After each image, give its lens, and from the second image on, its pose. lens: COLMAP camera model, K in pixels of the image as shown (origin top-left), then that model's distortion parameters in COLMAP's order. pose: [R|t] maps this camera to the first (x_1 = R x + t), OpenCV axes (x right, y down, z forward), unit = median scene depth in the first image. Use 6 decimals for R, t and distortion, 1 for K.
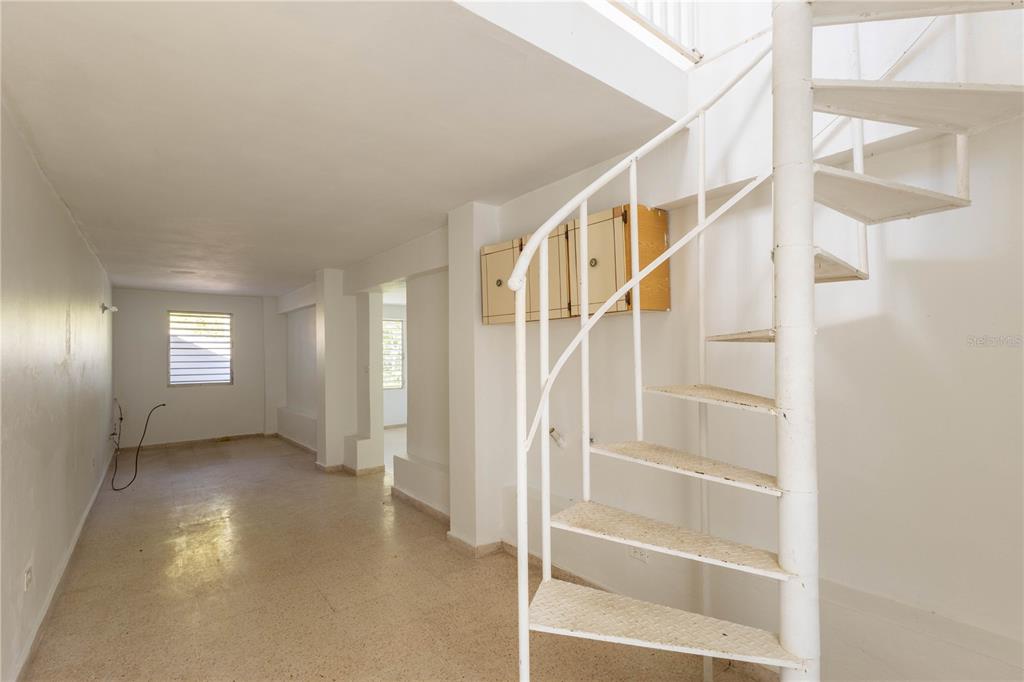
lens RADIAL K [[469.3, 0, 513.0], [0, 469.3, 343.4], [0, 0, 1]] dist [0.002381, -0.000354]
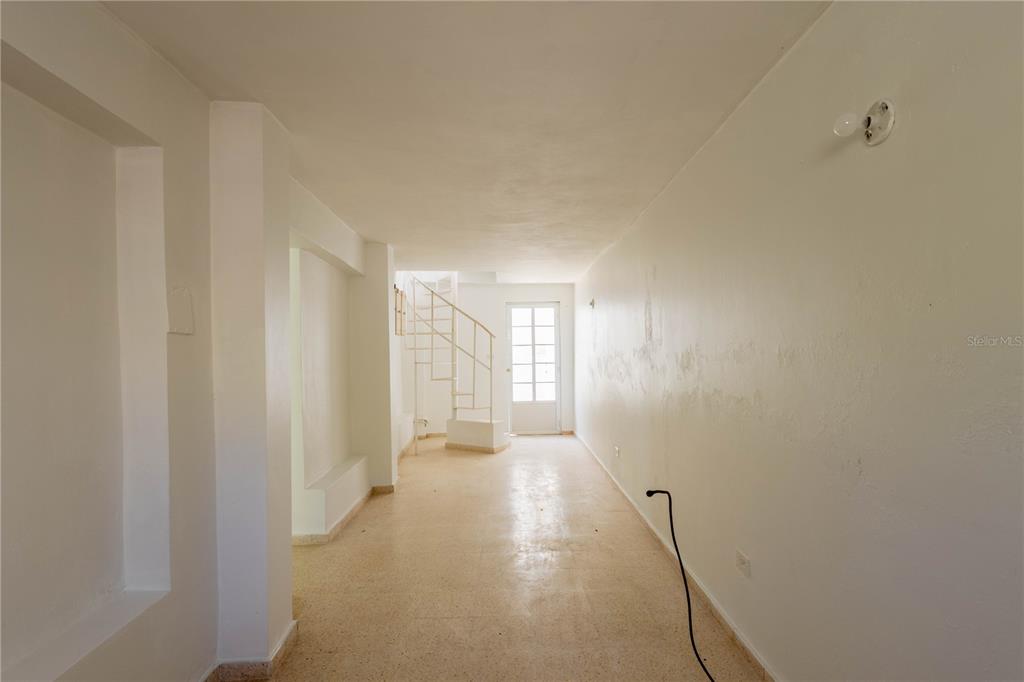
lens RADIAL K [[570.5, 0, 512.0], [0, 570.5, 341.0], [0, 0, 1]] dist [0.000345, -0.000324]
pose [[-0.804202, 0.007960, 0.594302, -1.230146], [0.009782, 0.999952, -0.000156, 0.018094], [-0.594275, 0.005688, -0.804242, 1.873591]]
